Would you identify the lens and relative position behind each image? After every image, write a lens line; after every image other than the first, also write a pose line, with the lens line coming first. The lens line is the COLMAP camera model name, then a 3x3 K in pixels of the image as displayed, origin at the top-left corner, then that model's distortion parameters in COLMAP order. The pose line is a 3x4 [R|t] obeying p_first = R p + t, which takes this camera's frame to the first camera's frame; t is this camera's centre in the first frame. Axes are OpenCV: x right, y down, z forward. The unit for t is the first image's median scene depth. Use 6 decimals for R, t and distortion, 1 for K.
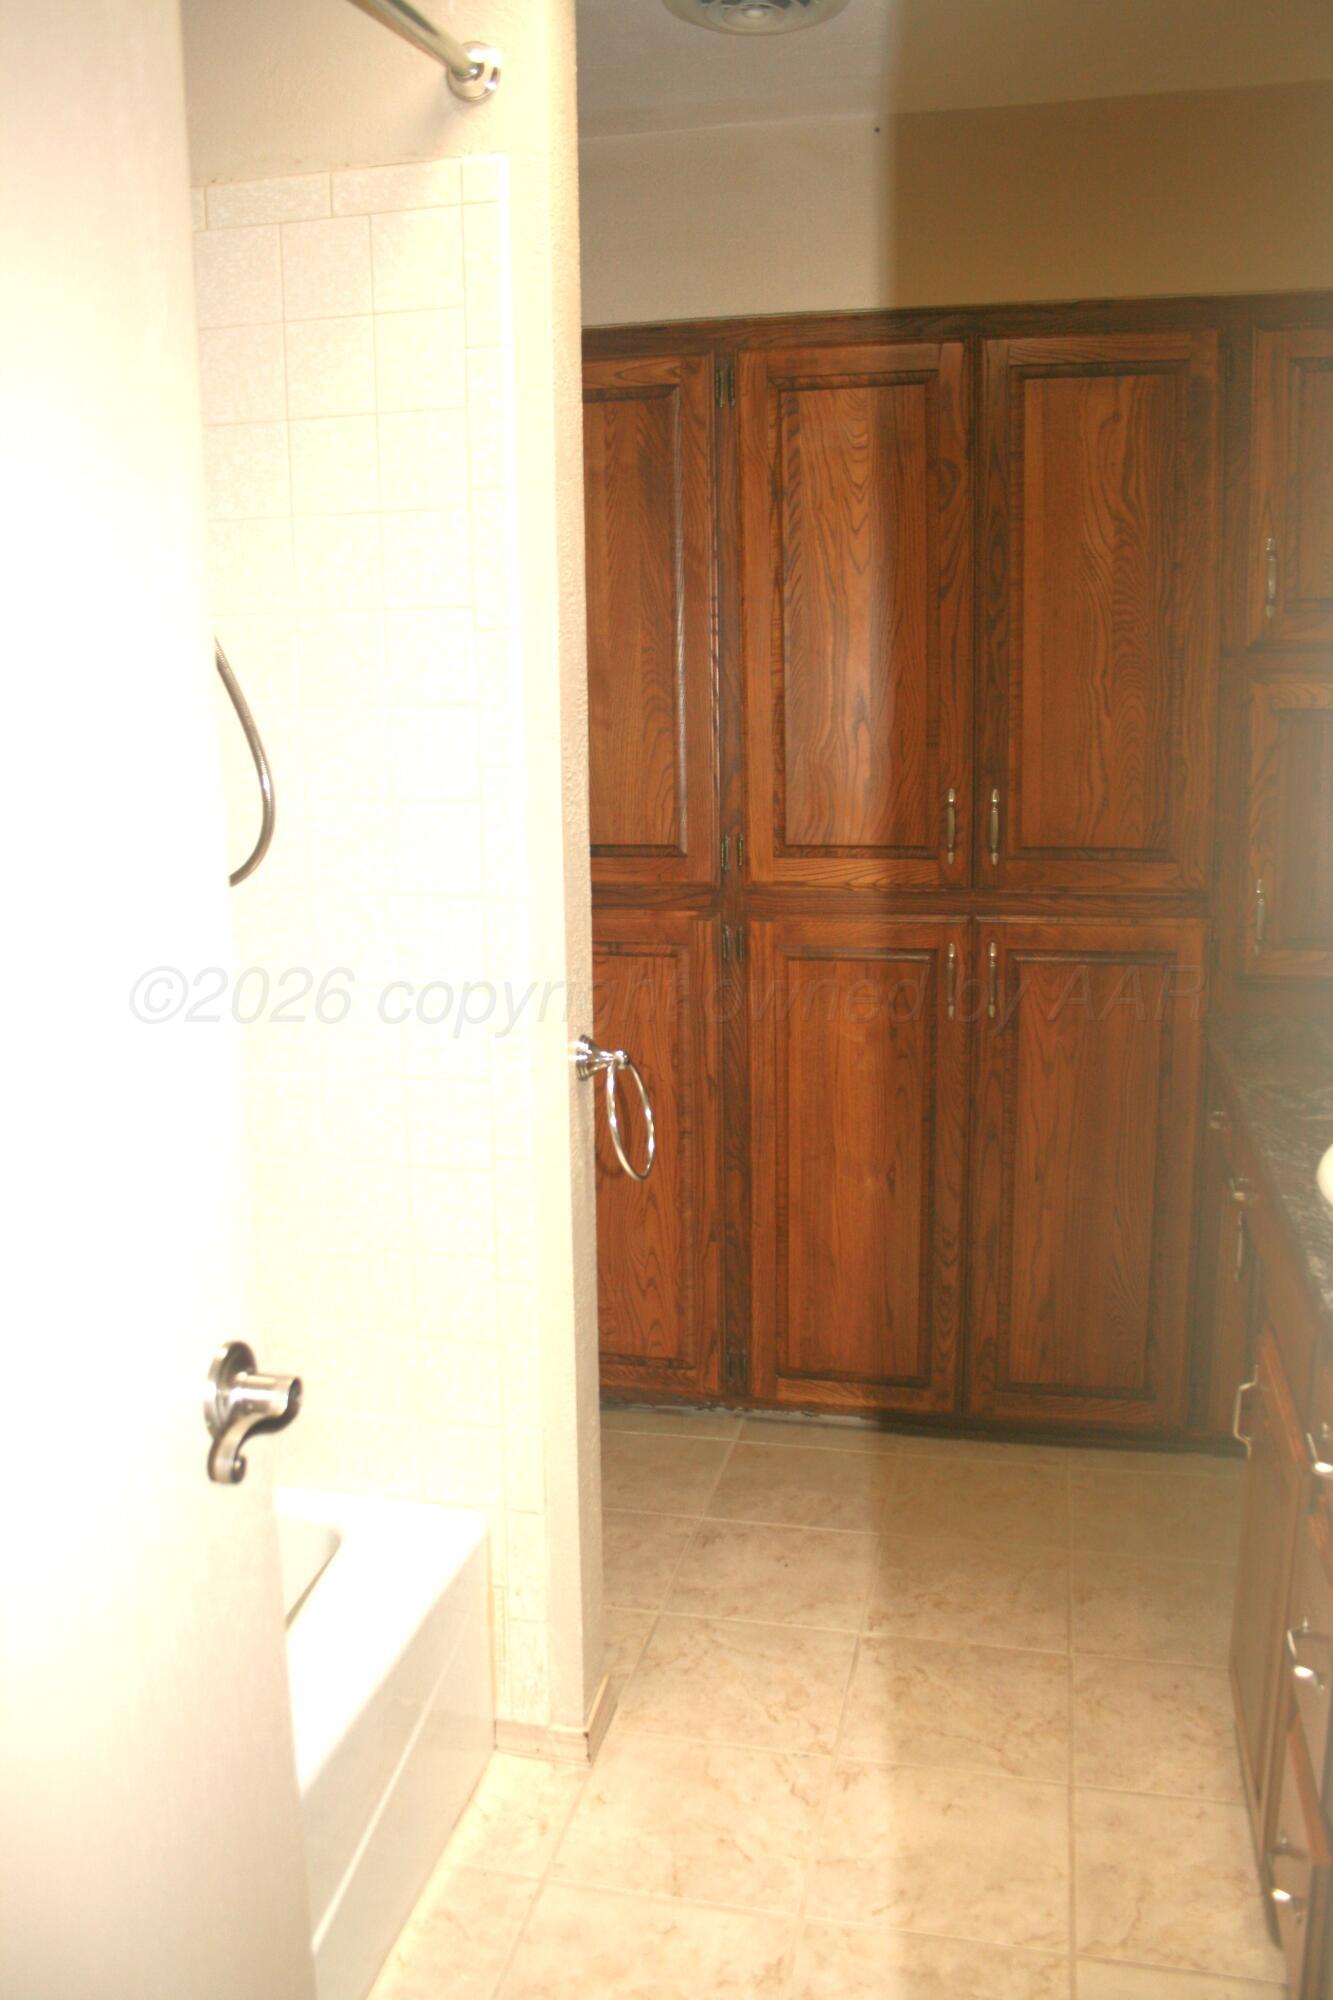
lens RADIAL K [[1710.8, 0, 661.4], [0, 1710.8, 1004.2], [0, 0, 1]] dist [-0.137968, 0.123537]
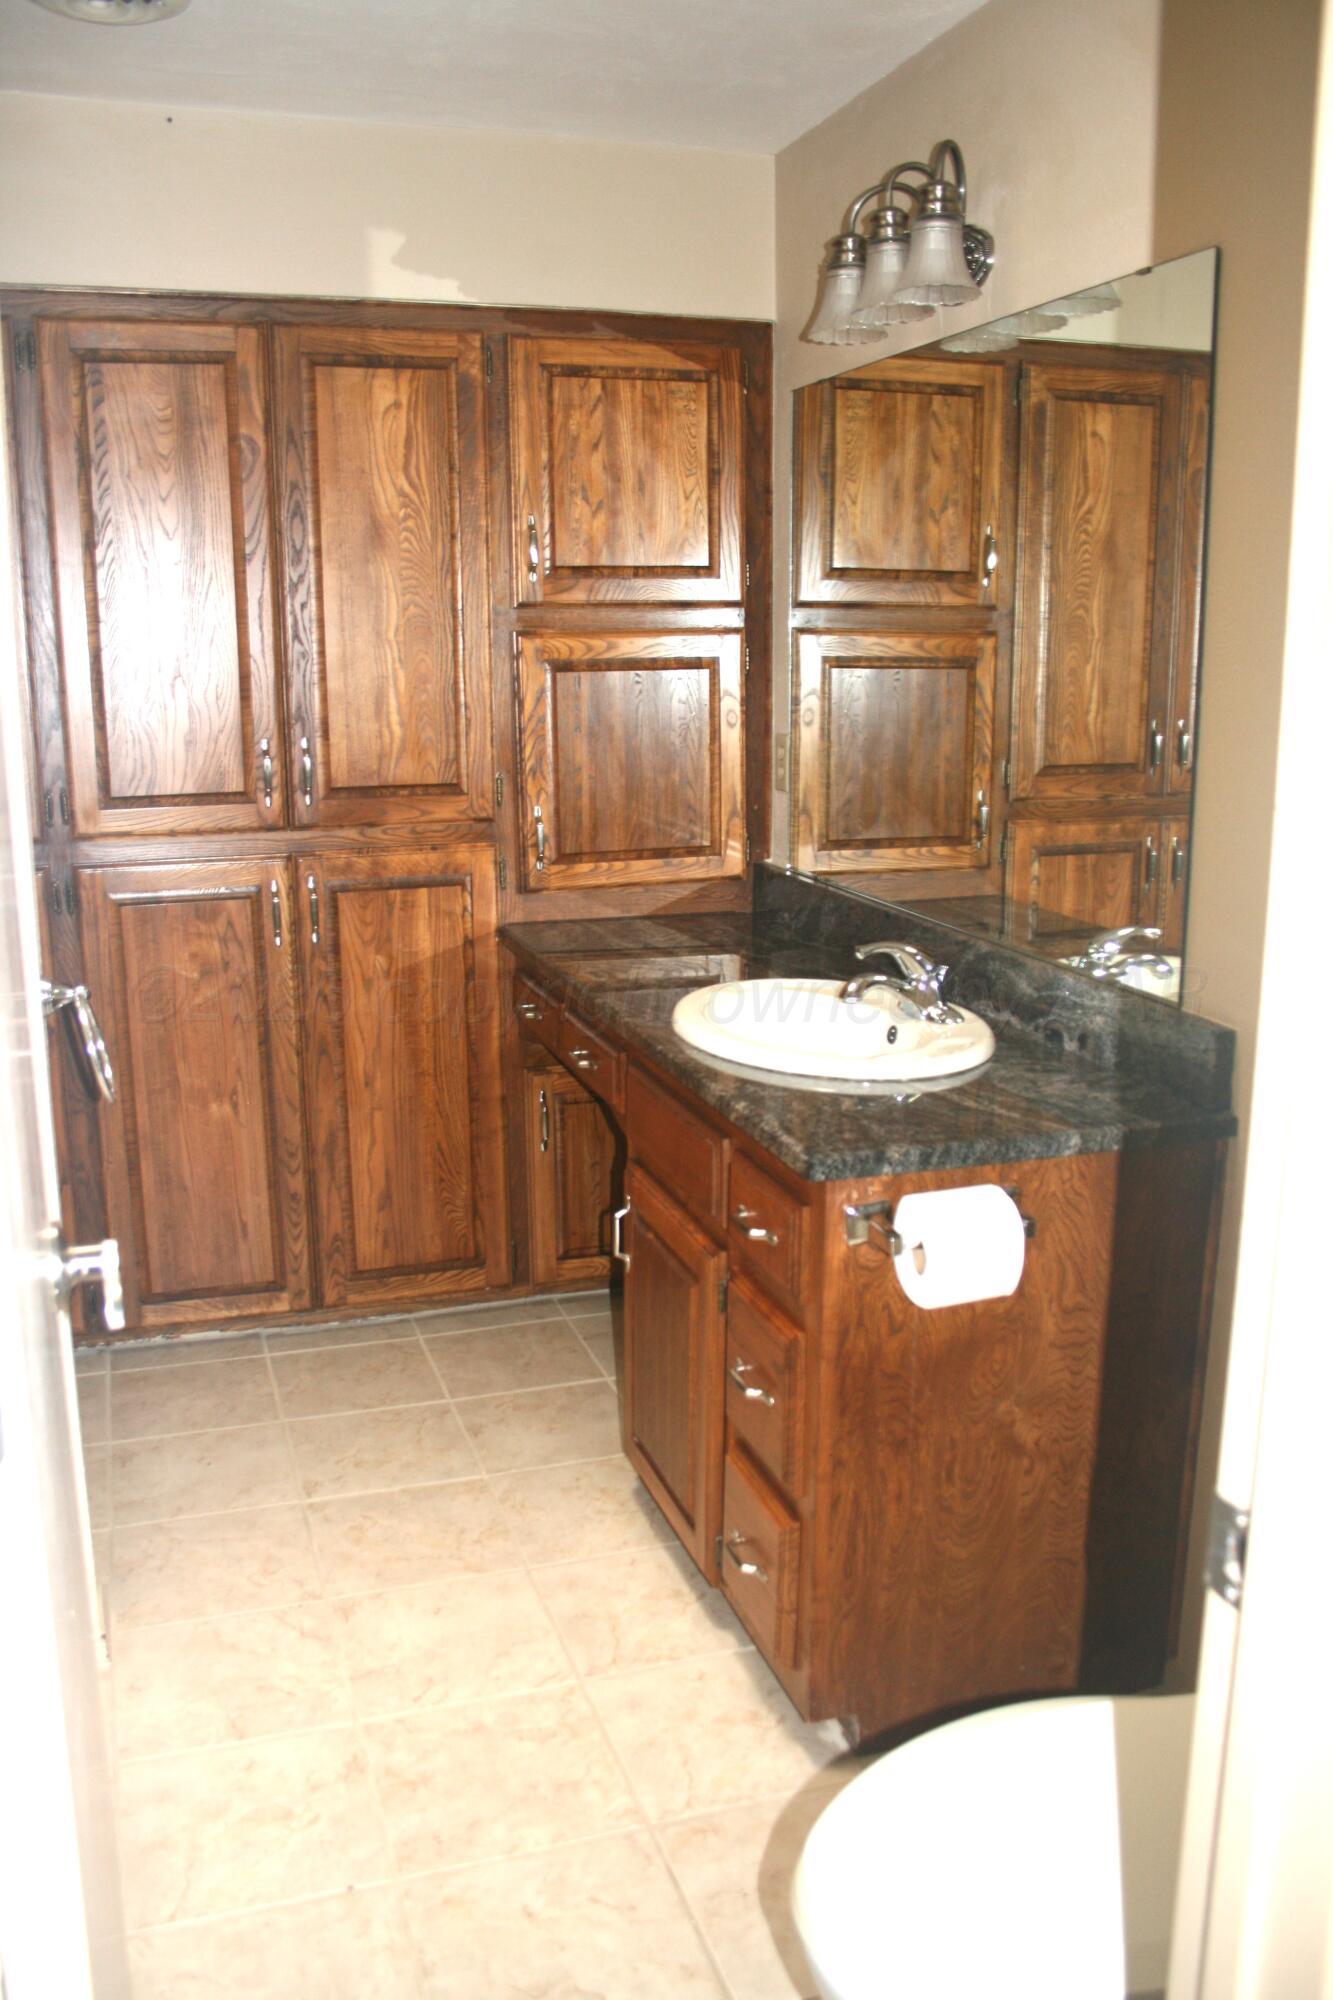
lens RADIAL K [[1710.8, 0, 664.9], [0, 1710.8, 996.4], [0, 0, 1]] dist [-0.137968, 0.123537]
pose [[0.858855, -0.097277, 0.502897, -0.174923], [0.087251, 0.995236, 0.043503, 0.013963], [-0.504733, 0.006516, 0.863251, -0.069332]]
